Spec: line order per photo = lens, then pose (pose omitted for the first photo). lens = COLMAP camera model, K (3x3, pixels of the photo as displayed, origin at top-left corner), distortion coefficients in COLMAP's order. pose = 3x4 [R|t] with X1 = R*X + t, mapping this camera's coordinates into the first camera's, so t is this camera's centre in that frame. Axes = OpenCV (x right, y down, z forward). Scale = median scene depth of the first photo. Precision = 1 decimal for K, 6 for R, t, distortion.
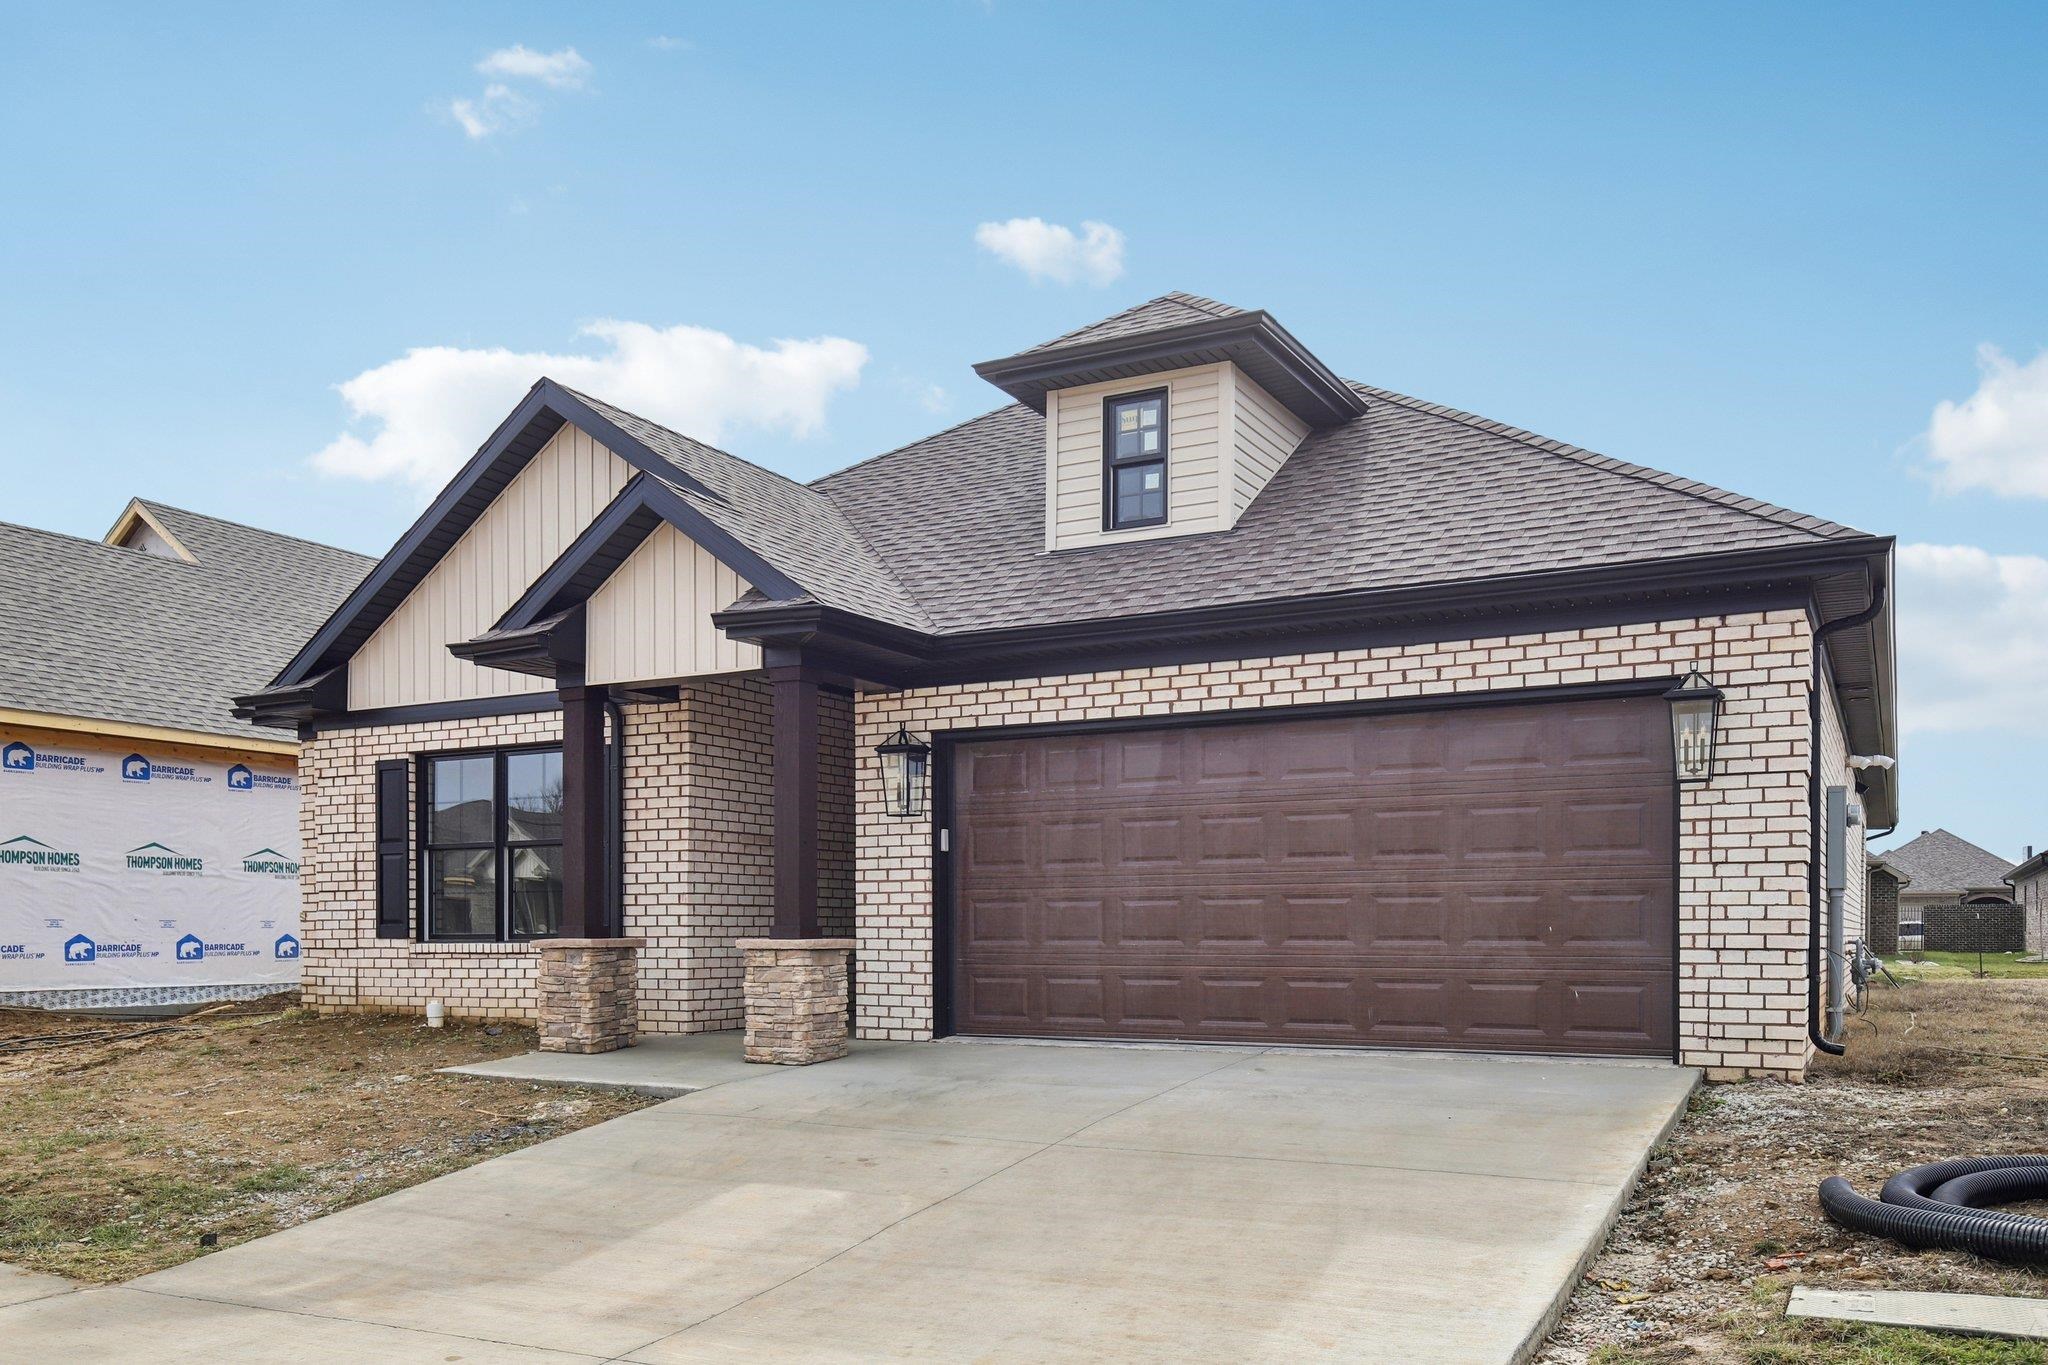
lens RADIAL K [[1624.5, 0, 1024.0], [0, 1624.5, 741.1], [0, 0, 1]] dist [0.015000, 0.003912]
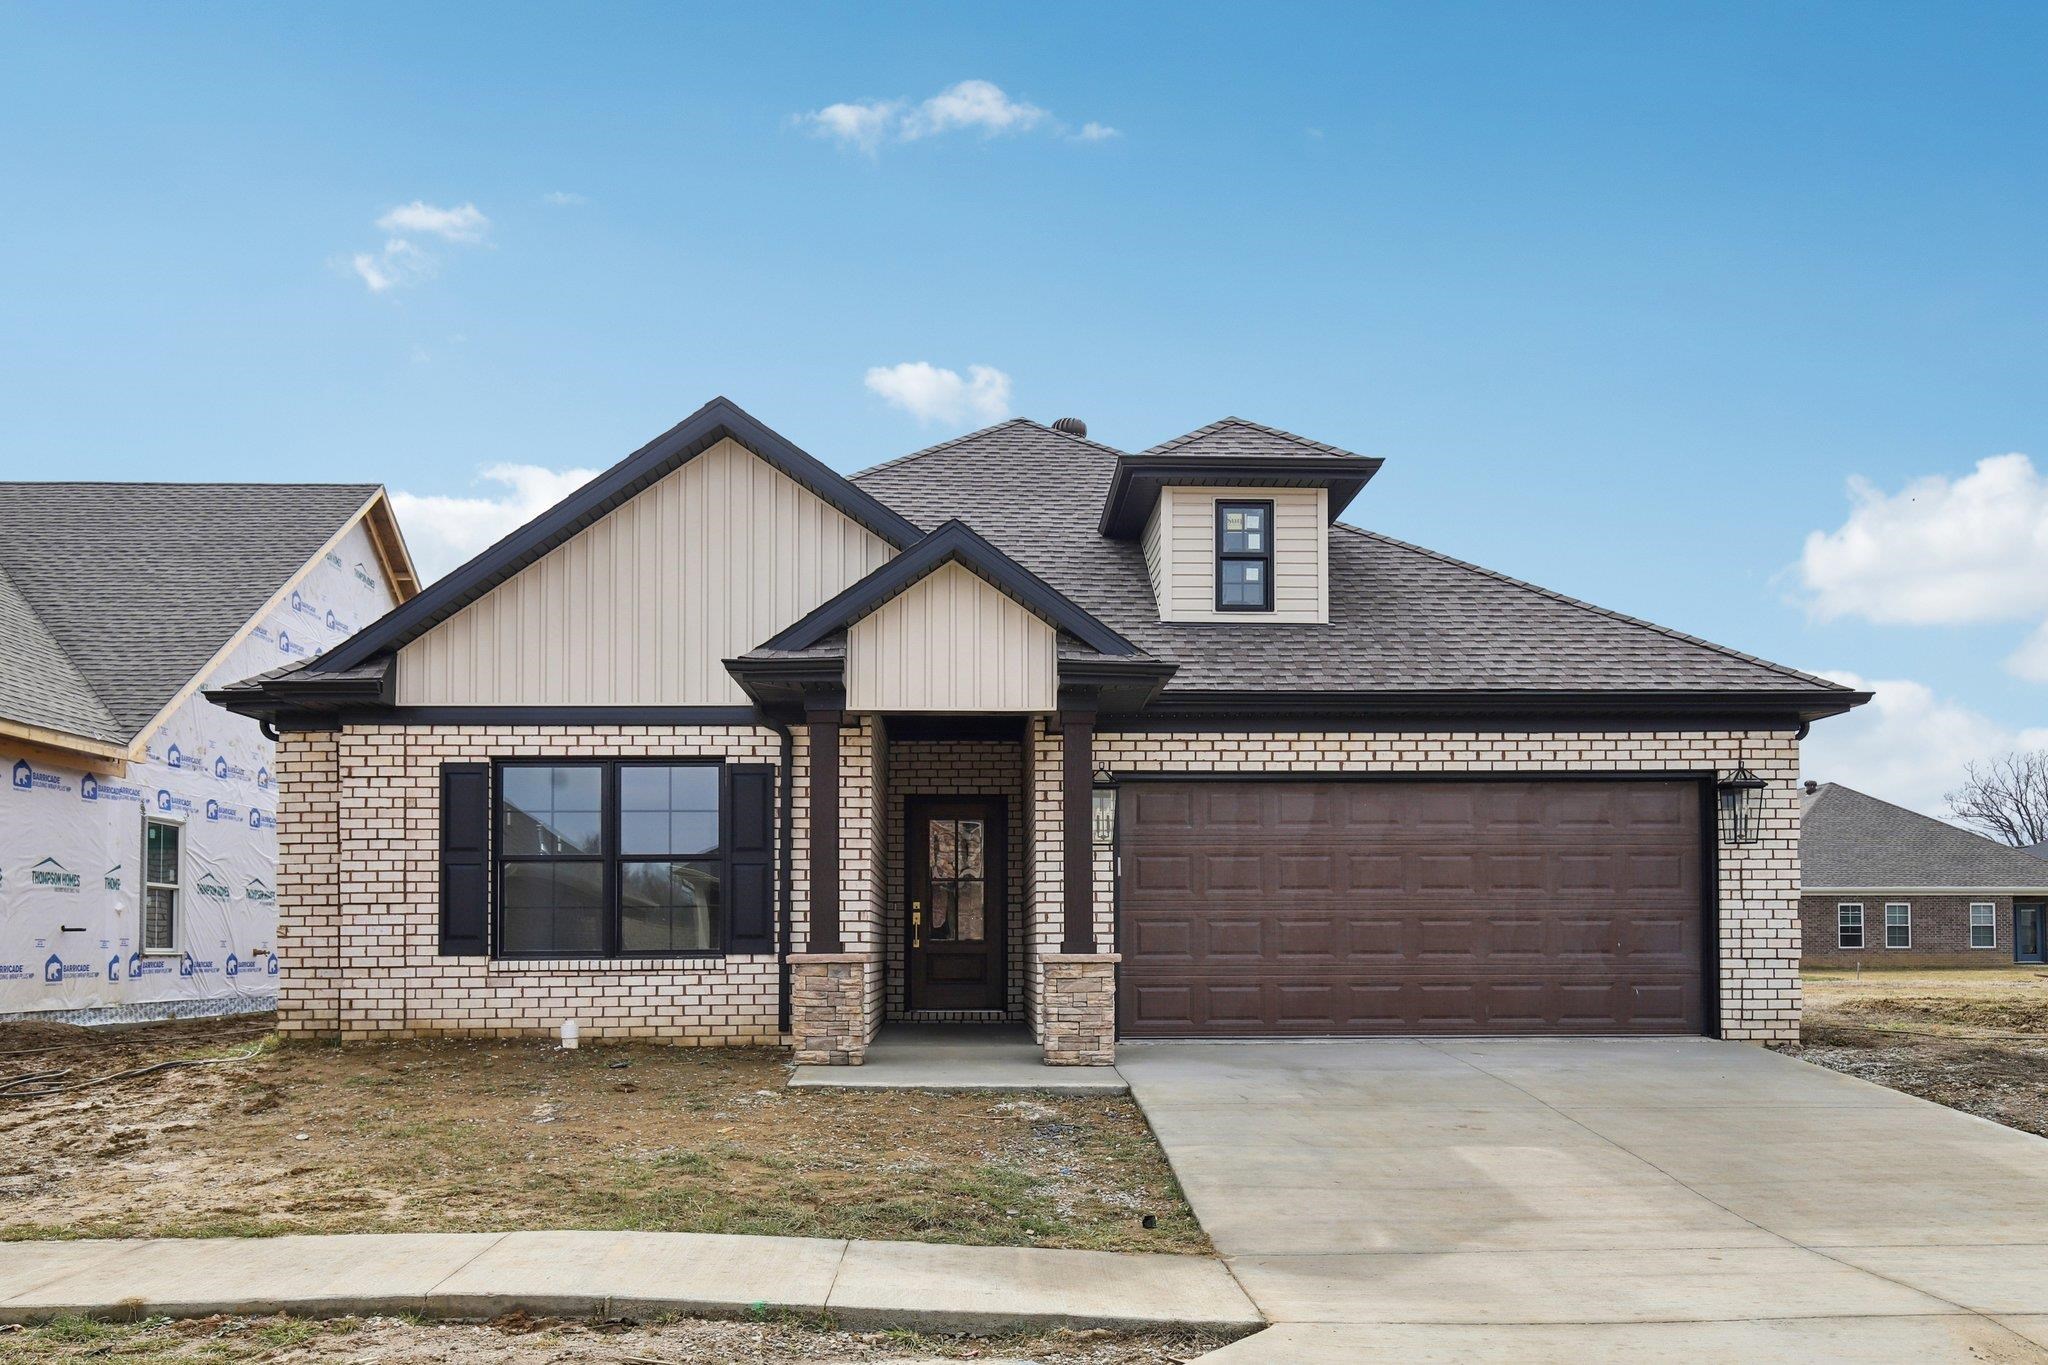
lens RADIAL K [[1610.6, 0, 1024.0], [0, 1610.6, 682.5], [0, 0, 1]] dist [0.014182, 0.003220]
pose [[0.863886, 0.081312, 0.497081, -0.749887], [-0.056897, 0.996321, -0.064095, 0.008688], [-0.500463, 0.027088, 0.865334, 0.050742]]
